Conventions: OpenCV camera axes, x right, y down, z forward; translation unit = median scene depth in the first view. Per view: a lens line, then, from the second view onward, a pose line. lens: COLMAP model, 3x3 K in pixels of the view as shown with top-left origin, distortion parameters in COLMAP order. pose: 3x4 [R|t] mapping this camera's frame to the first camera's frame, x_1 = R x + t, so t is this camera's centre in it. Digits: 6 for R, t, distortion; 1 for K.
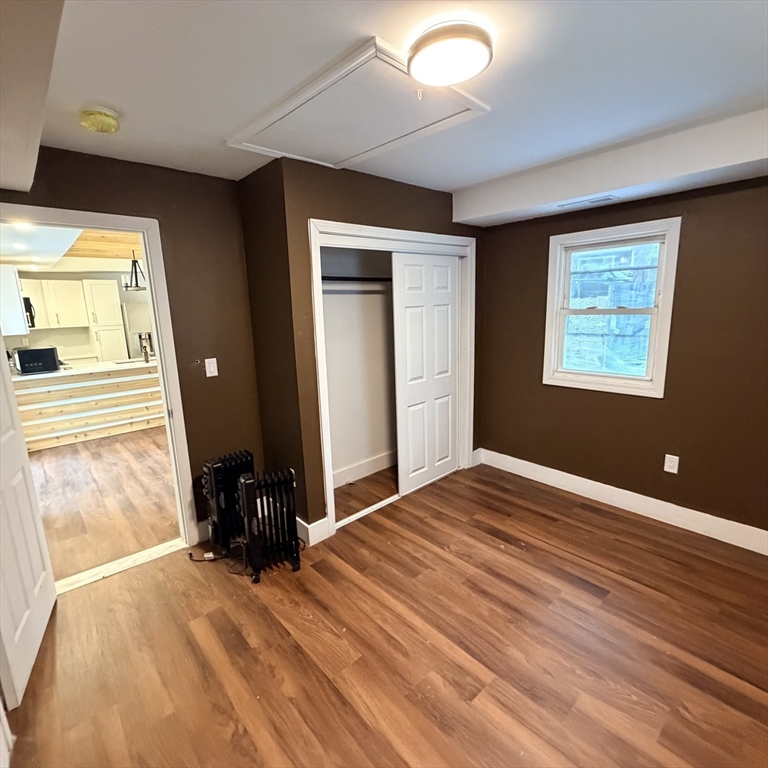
lens RADIAL K [[406.0, 0, 385.1], [0, 406.0, 386.4], [0, 0, 1]] dist [-0.001179, -0.000343]
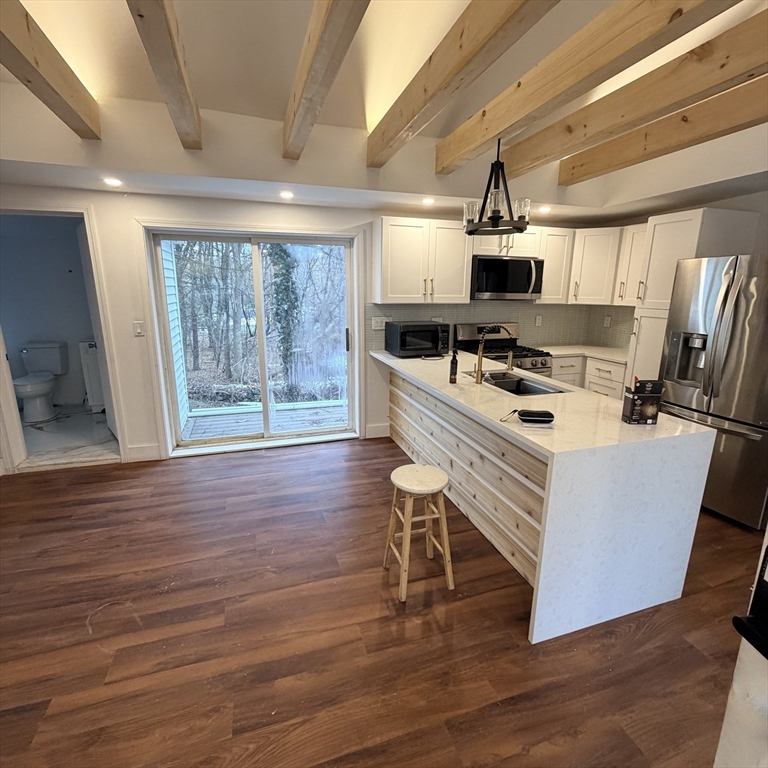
lens RADIAL K [[406.0, 0, 384.8], [0, 406.0, 380.8], [0, 0, 1]] dist [-0.001179, -0.000343]
pose [[-0.415361, 0.230604, -0.879942, -0.144034], [-0.177219, 0.928285, 0.326926, -0.263776], [0.892227, 0.291734, -0.344706, 1.386077]]
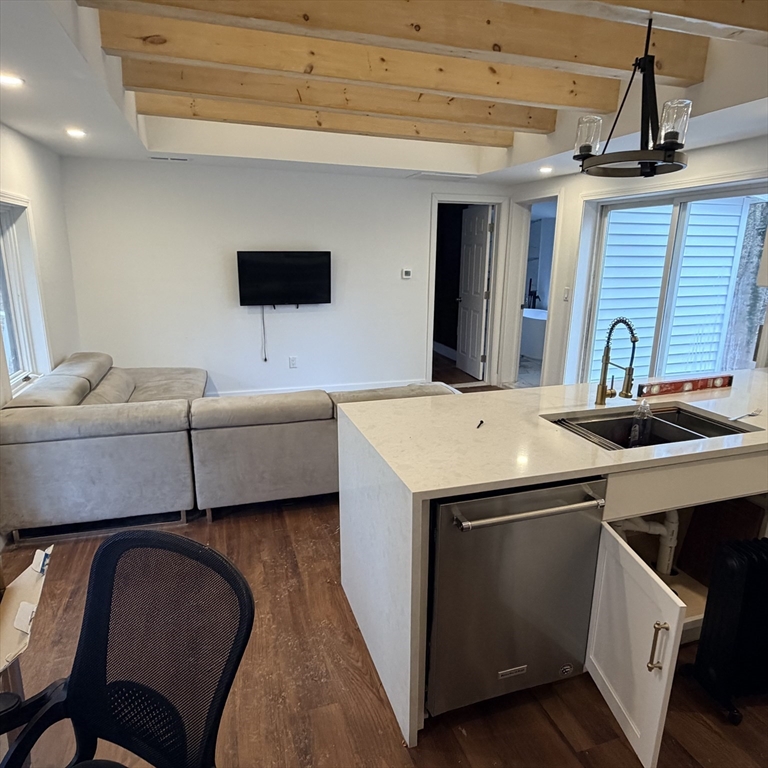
lens RADIAL K [[522.9, 0, 379.3], [0, 522.9, 385.5], [0, 0, 1]] dist [-0.006790, 0.007116]
pose [[-0.906316, -0.082547, 0.414461, -0.775080], [0.104905, 0.906094, 0.409864, -0.341830], [-0.409374, 0.414945, -0.812548, 1.824499]]
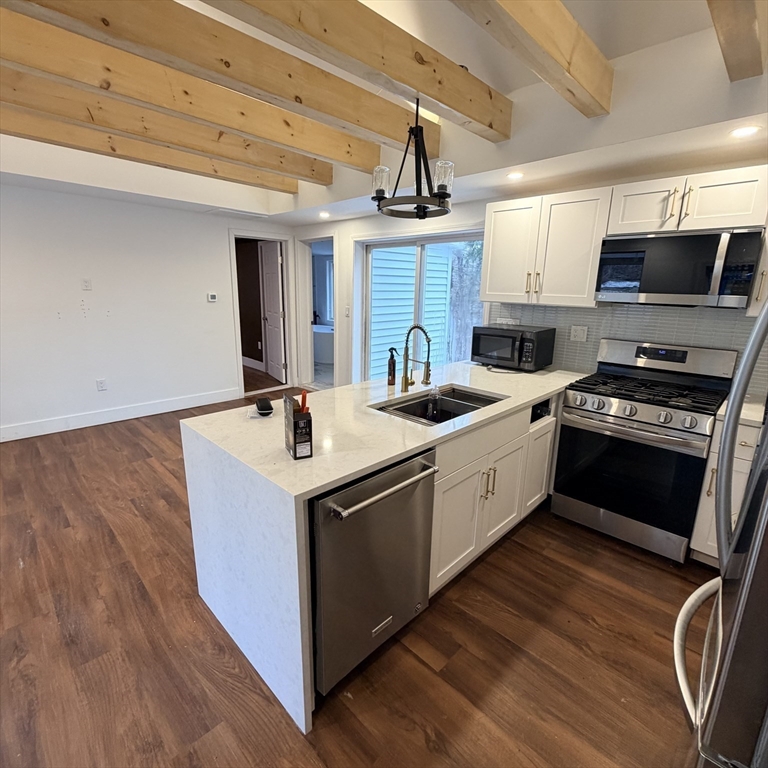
lens RADIAL K [[406.0, 0, 382.8], [0, 406.0, 379.5], [0, 0, 1]] dist [-0.001179, -0.000343]
pose [[-0.999046, 0.022925, -0.037165, -0.710853], [0.005213, 0.907630, 0.419739, -0.322778], [0.043355, 0.419144, -0.906884, 1.785928]]
